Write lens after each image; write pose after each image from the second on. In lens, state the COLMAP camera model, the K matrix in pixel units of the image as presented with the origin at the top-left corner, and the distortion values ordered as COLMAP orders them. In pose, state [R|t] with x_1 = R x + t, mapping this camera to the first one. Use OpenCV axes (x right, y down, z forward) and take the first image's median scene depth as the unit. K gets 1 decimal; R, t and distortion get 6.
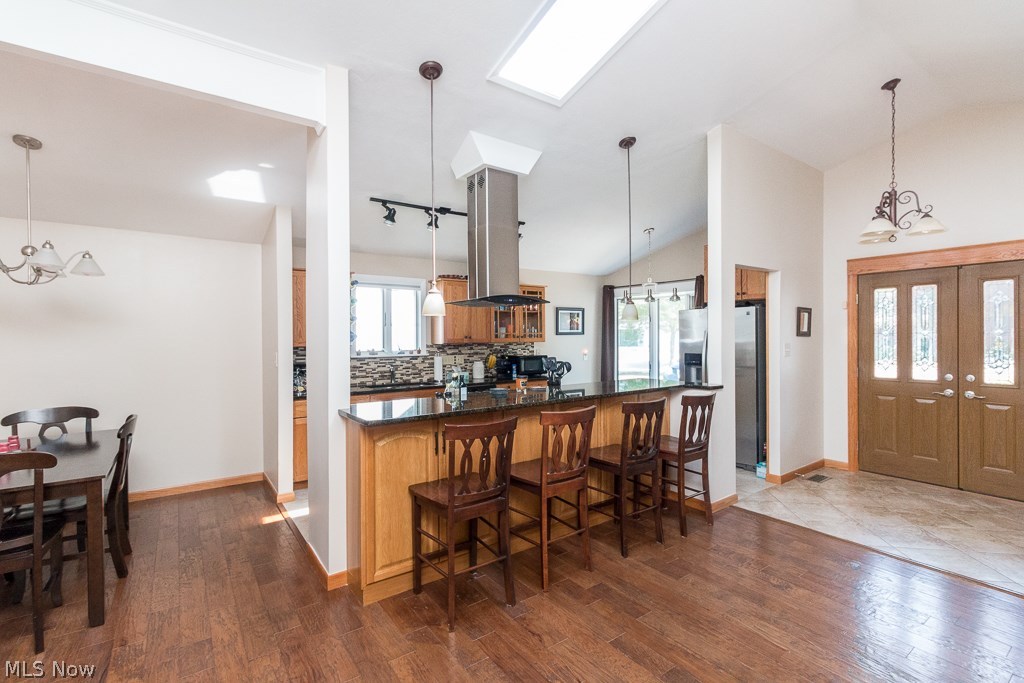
lens RADIAL K [[468.3, 0, 512.0], [0, 468.3, 341.5], [0, 0, 1]] dist [0.003236, 0.000752]
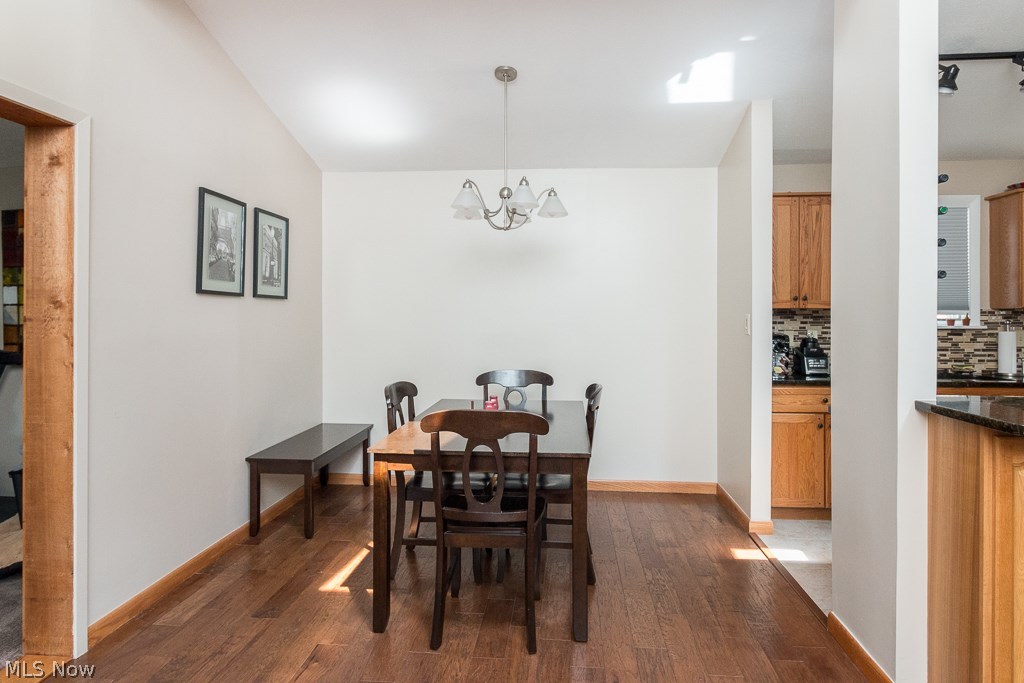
lens RADIAL K [[636.7, 0, 509.8], [0, 636.7, 317.1], [0, 0, 1]] dist [-0.001813, -0.000734]
pose [[0.756699, 0.010748, -0.653675, -0.157952], [-0.014024, 0.999902, 0.000206, 0.033009], [0.653613, 0.009011, 0.756775, 0.058846]]
